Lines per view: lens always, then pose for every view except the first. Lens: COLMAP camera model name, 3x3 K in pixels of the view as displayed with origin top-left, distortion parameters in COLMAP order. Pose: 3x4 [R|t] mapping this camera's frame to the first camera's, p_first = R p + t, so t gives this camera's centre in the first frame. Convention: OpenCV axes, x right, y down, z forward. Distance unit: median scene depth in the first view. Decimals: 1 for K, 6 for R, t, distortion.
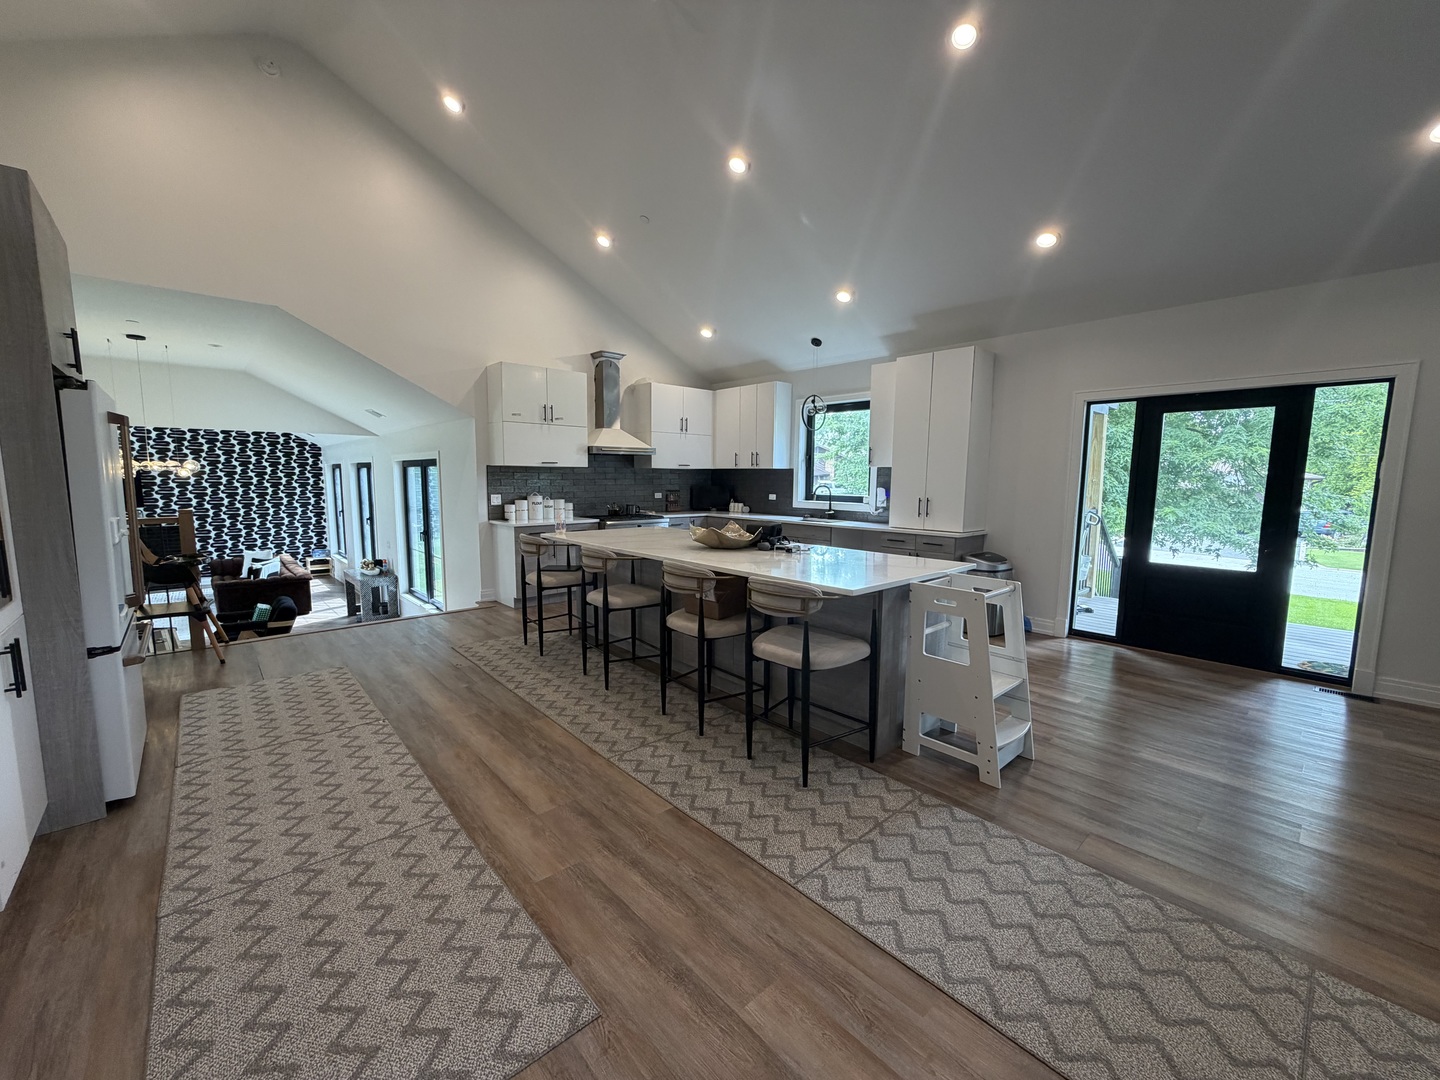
lens RADIAL K [[575.4, 0, 713.9], [0, 575.4, 543.1], [0, 0, 1]] dist [-0.000315, 0.000323]
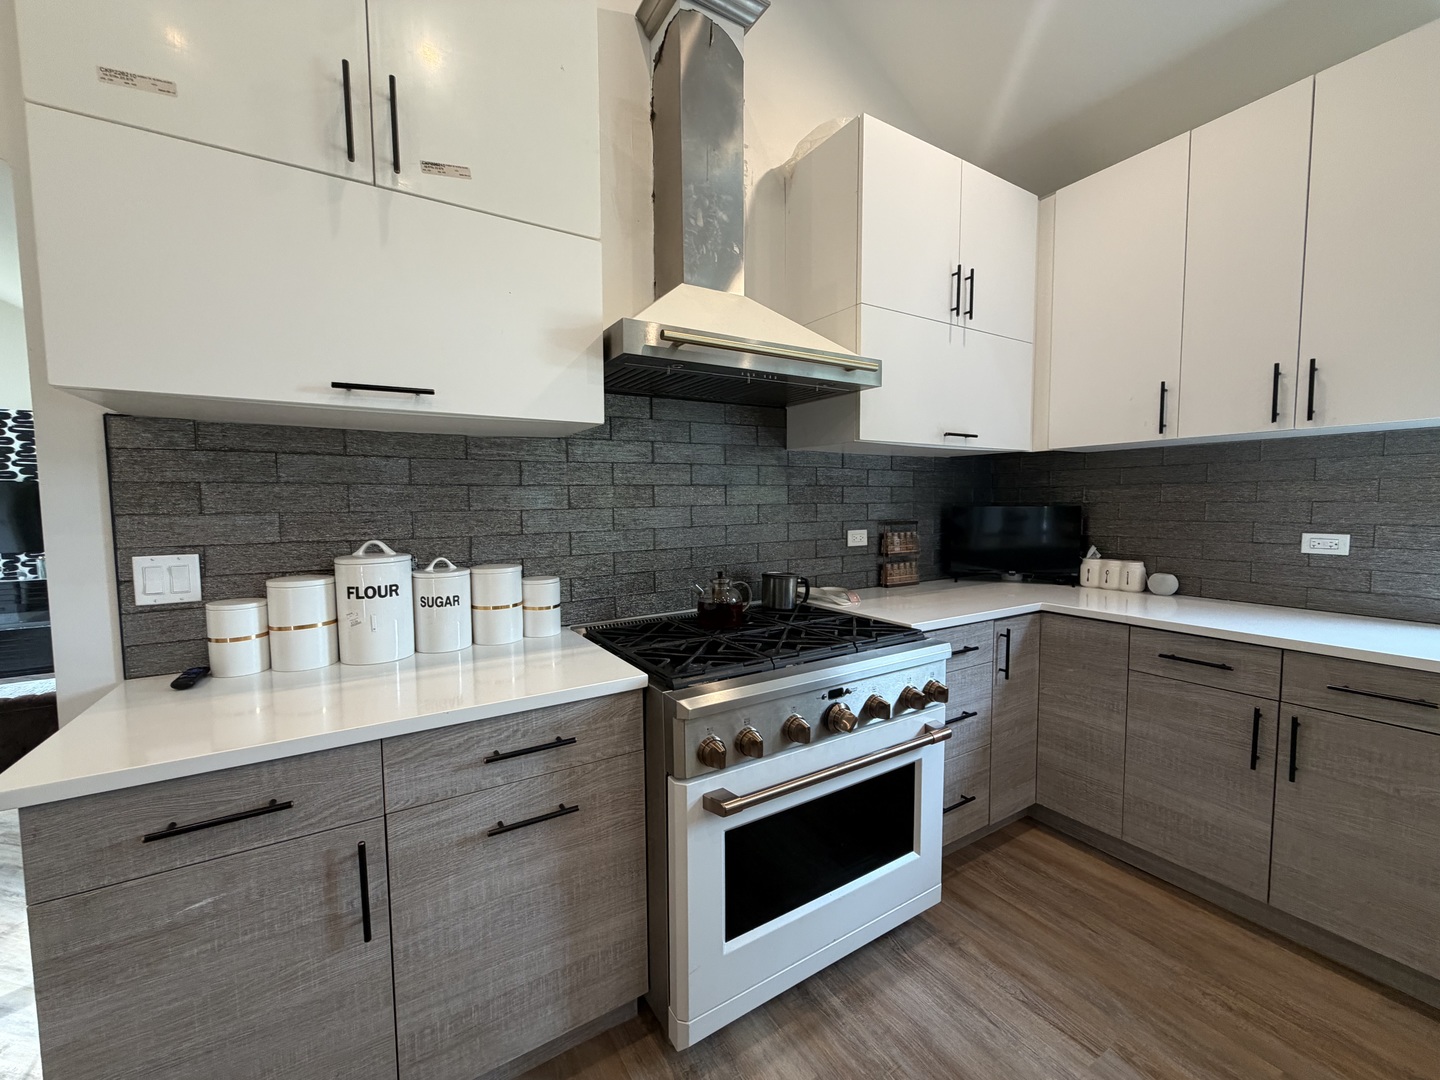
lens RADIAL K [[575.4, 0, 708.3], [0, 575.4, 540.6], [0, 0, 1]] dist [-0.000315, 0.000323]
pose [[0.981593, -0.002781, -0.190962, -0.143229], [-0.006382, 0.998858, -0.047350, -0.080269], [0.190876, 0.047697, 0.980455, 0.824931]]
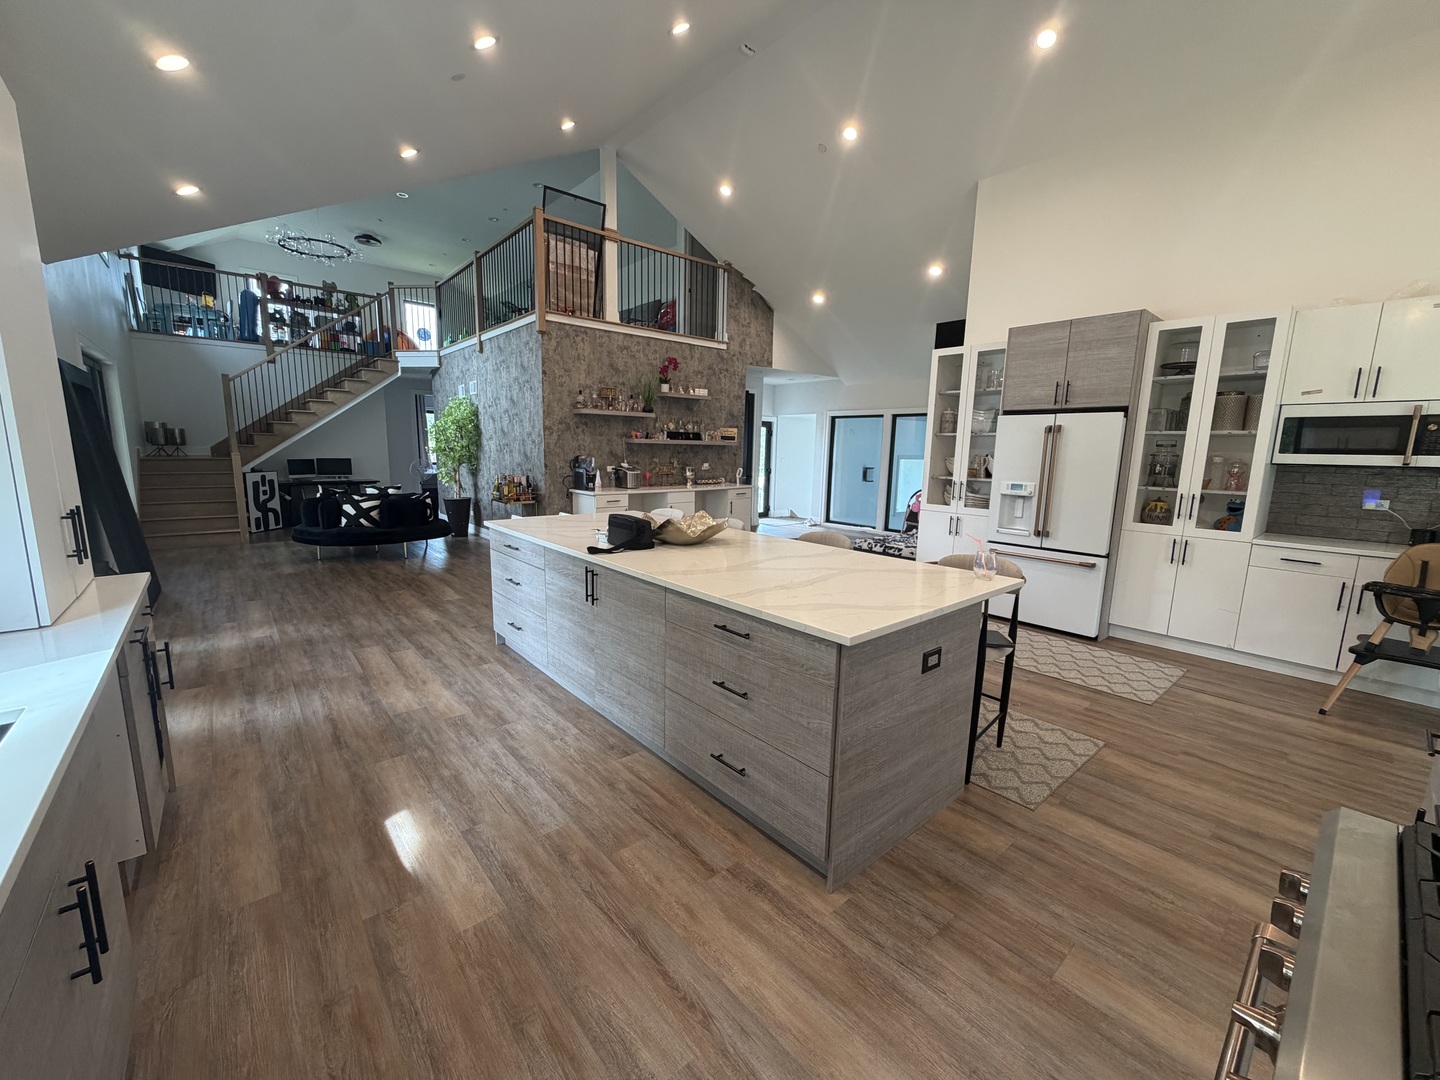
lens RADIAL K [[575.4, 0, 715.5], [0, 575.4, 546.2], [0, 0, 1]] dist [-0.000315, 0.000323]
pose [[-0.999266, -0.031130, 0.022337, -0.026537], [-0.023609, 0.959429, 0.280959, -0.140026], [-0.030177, 0.280225, -0.959460, 1.142208]]
